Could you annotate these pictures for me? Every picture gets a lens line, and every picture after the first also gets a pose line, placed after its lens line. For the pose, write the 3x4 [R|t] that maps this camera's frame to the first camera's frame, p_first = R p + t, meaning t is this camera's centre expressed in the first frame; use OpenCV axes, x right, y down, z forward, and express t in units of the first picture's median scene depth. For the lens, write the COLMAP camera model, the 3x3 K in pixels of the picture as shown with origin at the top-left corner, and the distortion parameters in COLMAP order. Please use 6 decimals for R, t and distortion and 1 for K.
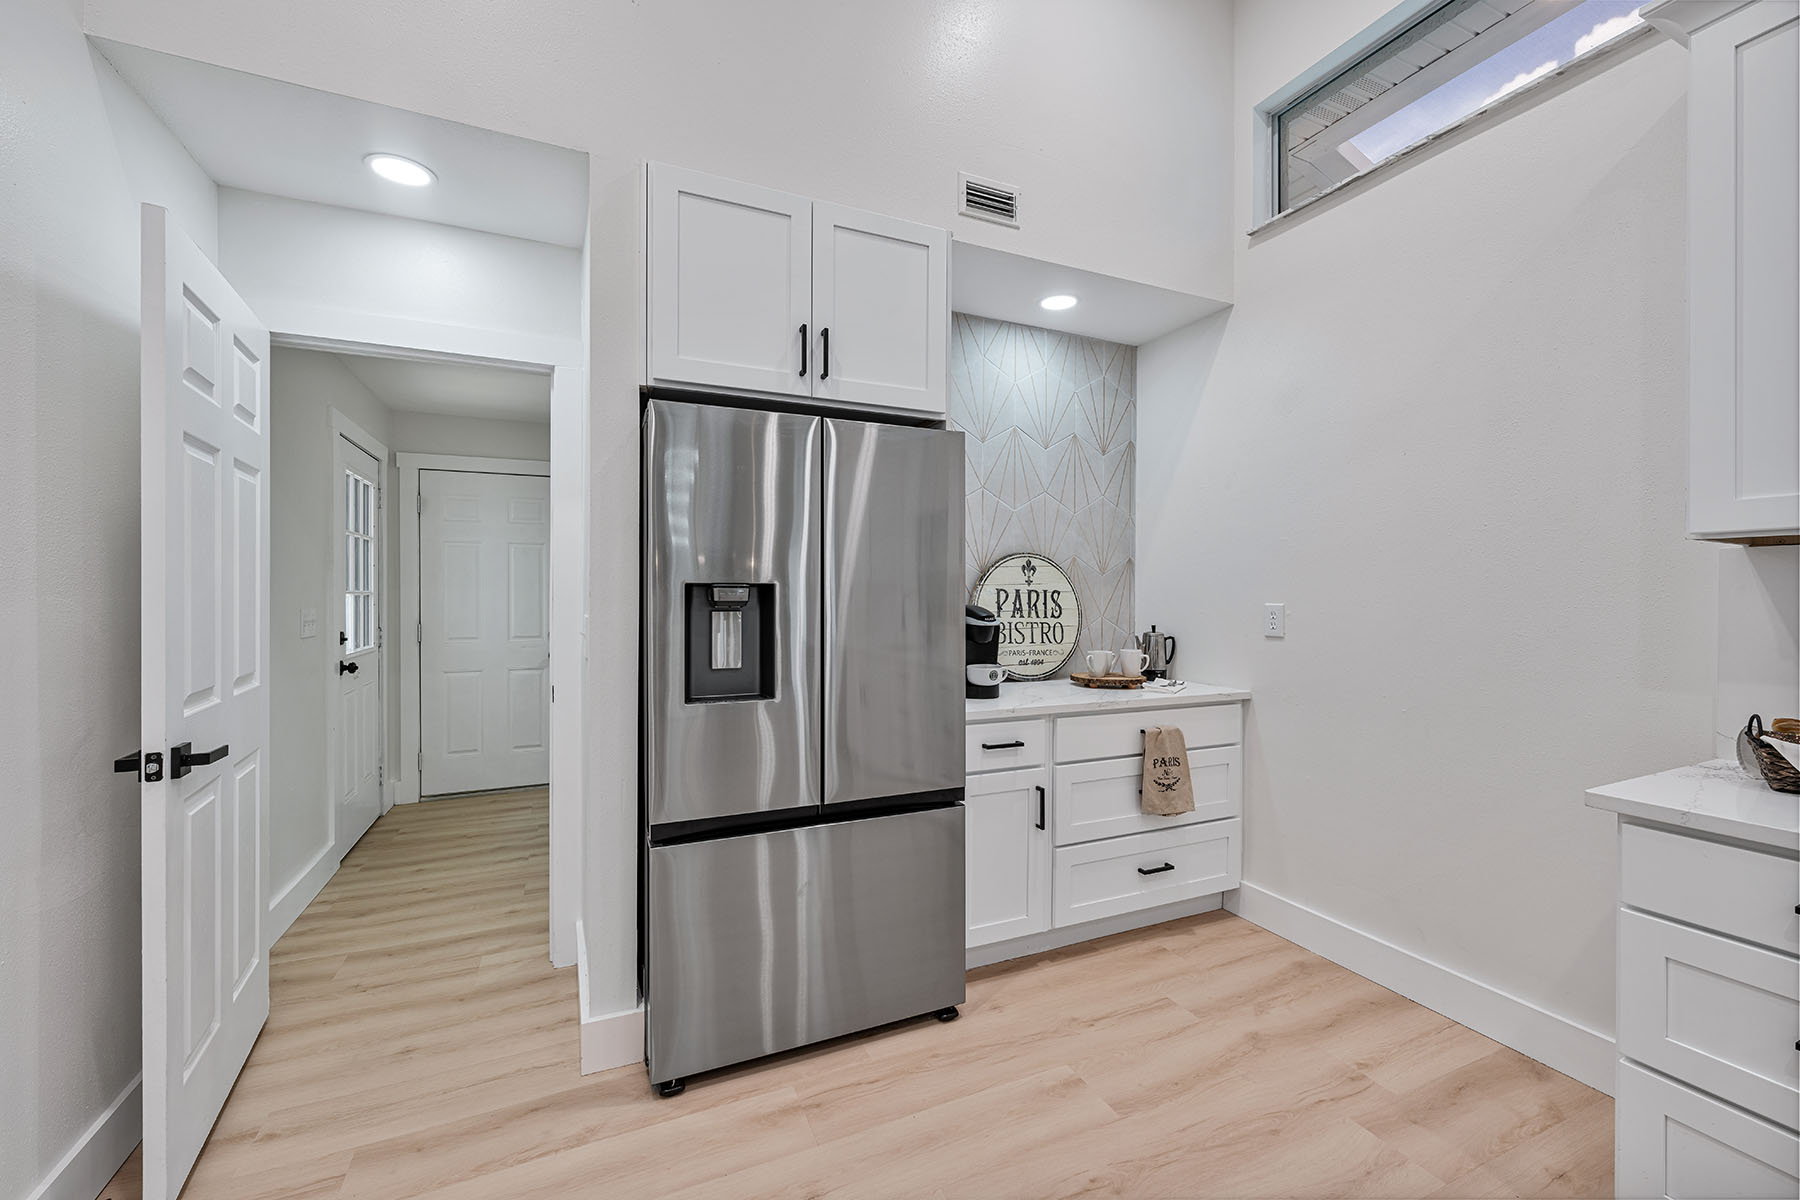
lens RADIAL K [[719.5, 0, 898.0], [0, 719.5, 595.5], [0, 0, 1]] dist [-0.001873, -0.000183]
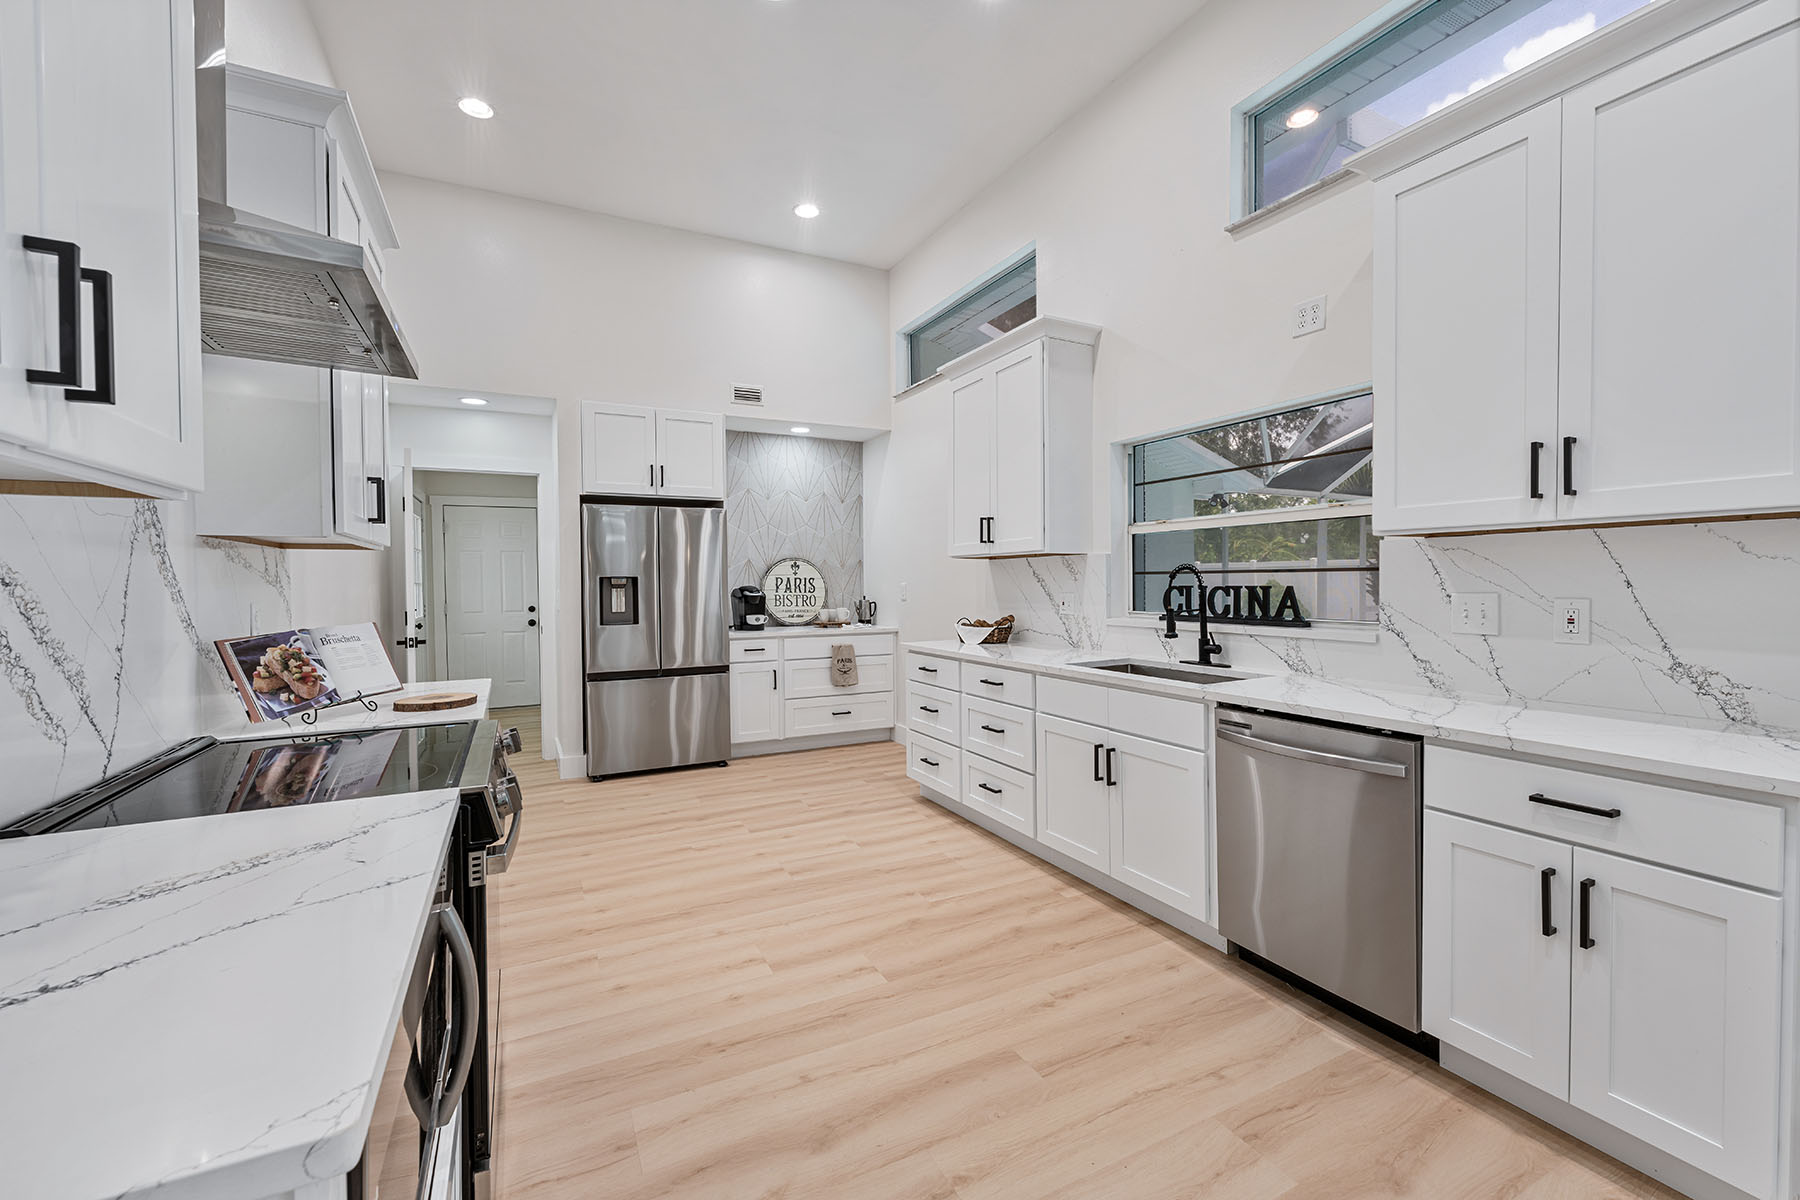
lens RADIAL K [[733.4, 0, 898.4], [0, 733.4, 594.4], [0, 0, 1]] dist [0.000350, 0.000050]
pose [[0.998791, -0.010311, 0.048075, 0.421537], [0.009517, 0.999815, 0.016724, 0.007056], [-0.048238, -0.016246, 0.998704, -1.088087]]
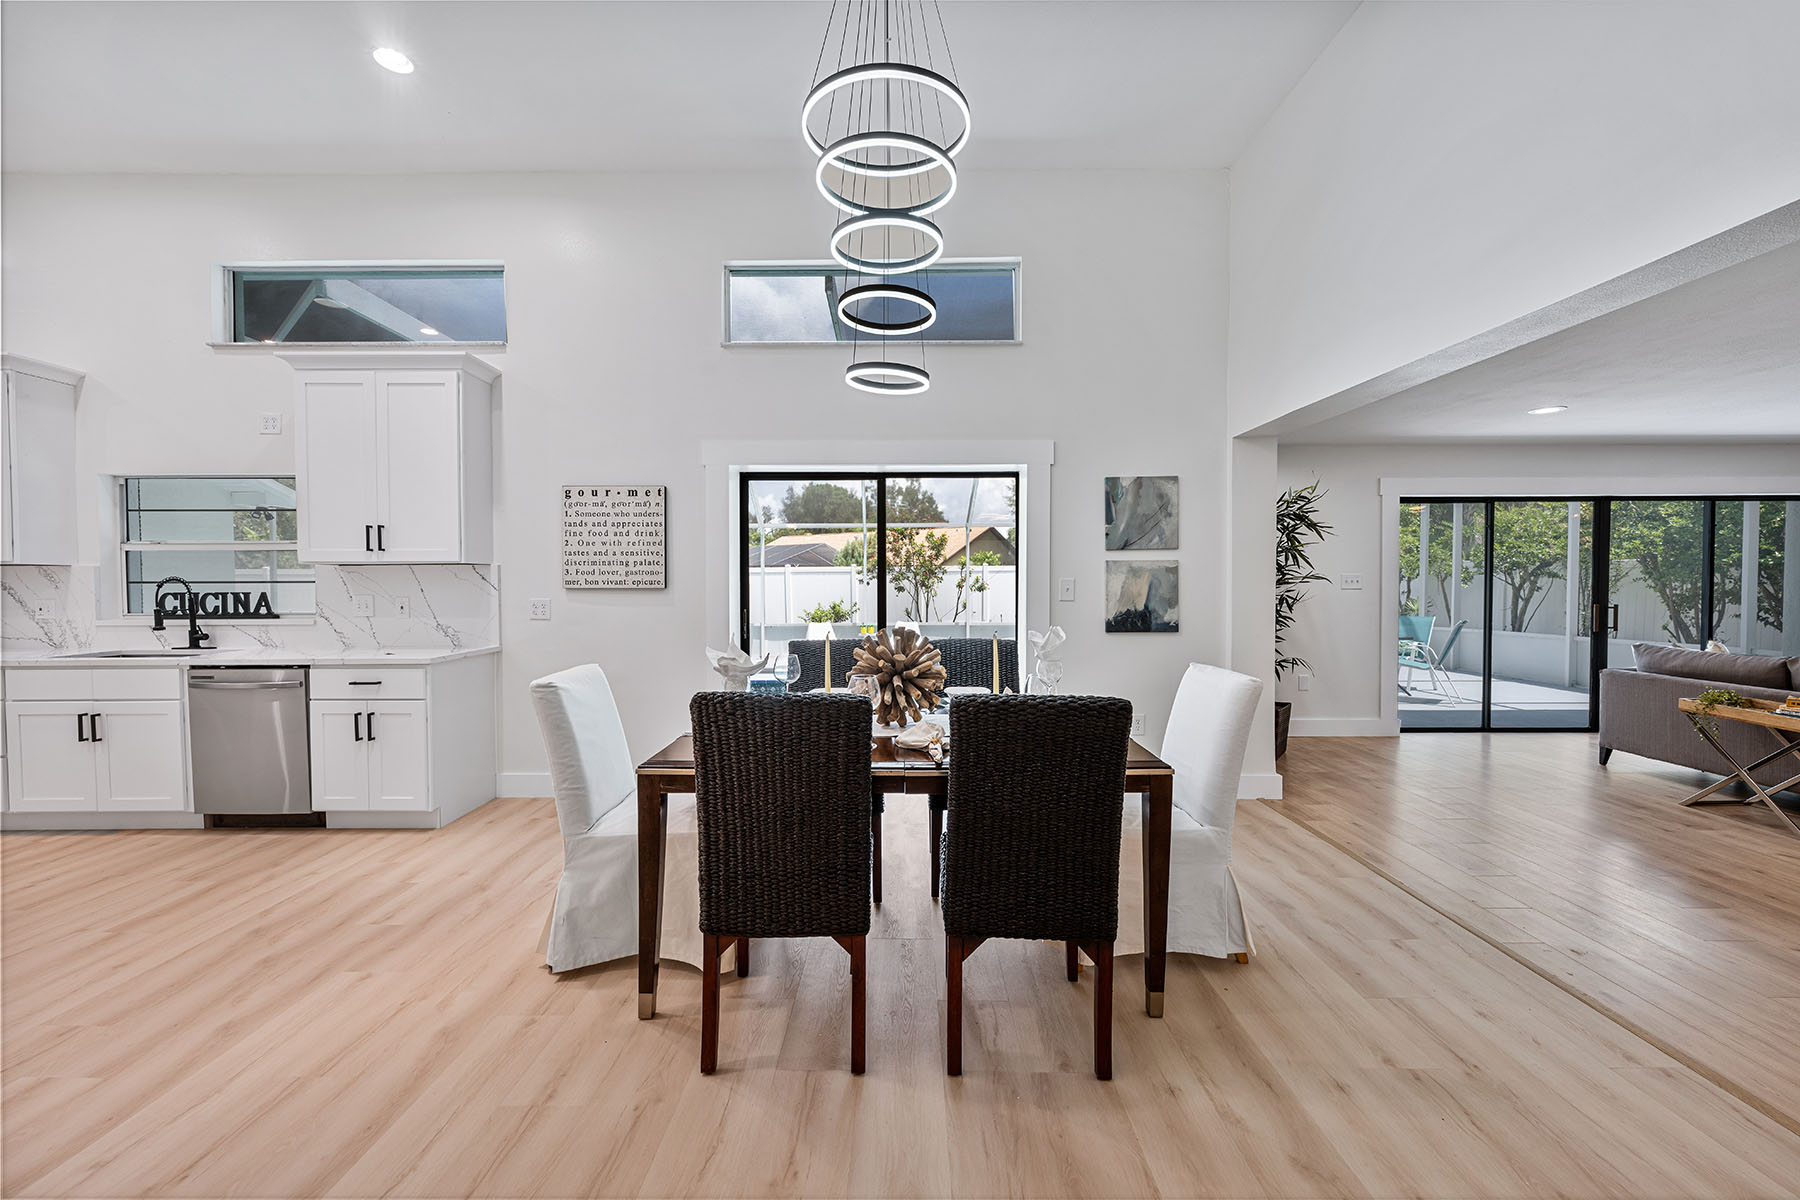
lens RADIAL K [[710.7, 0, 900.4], [0, 710.7, 595.5], [0, 0, 1]] dist [-0.001250, -0.000035]
pose [[0.410331, -0.020277, 0.911711, 0.170884], [0.005487, 0.999790, 0.019766, 0.001960], [-0.911920, -0.003108, 0.410356, -2.022322]]
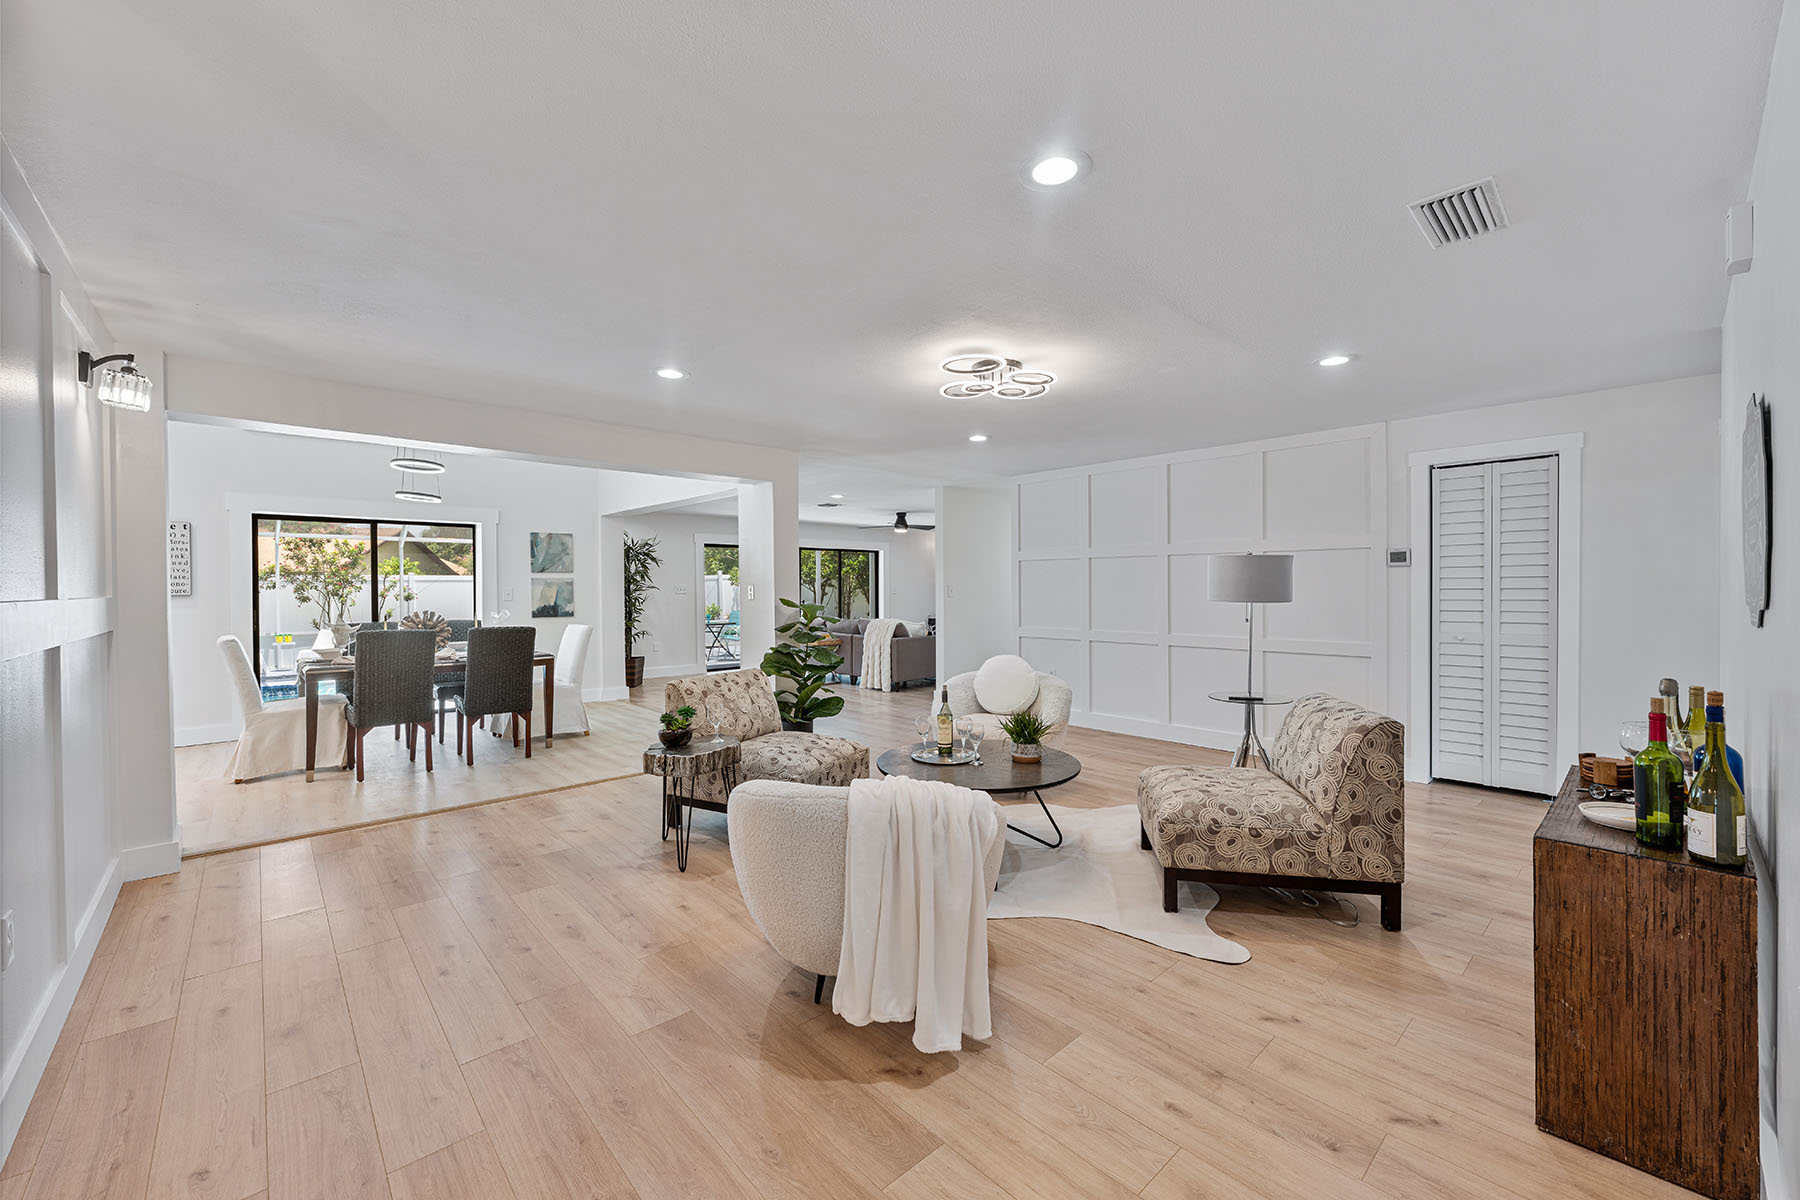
lens RADIAL K [[719.5, 0, 898.0], [0, 719.5, 595.5], [0, 0, 1]] dist [-0.001873, -0.000183]
pose [[-0.310090, -0.009474, 0.950660, -1.425289], [0.007748, 0.999892, 0.012492, 0.002891], [-0.950676, 0.011239, -0.309983, -2.297831]]
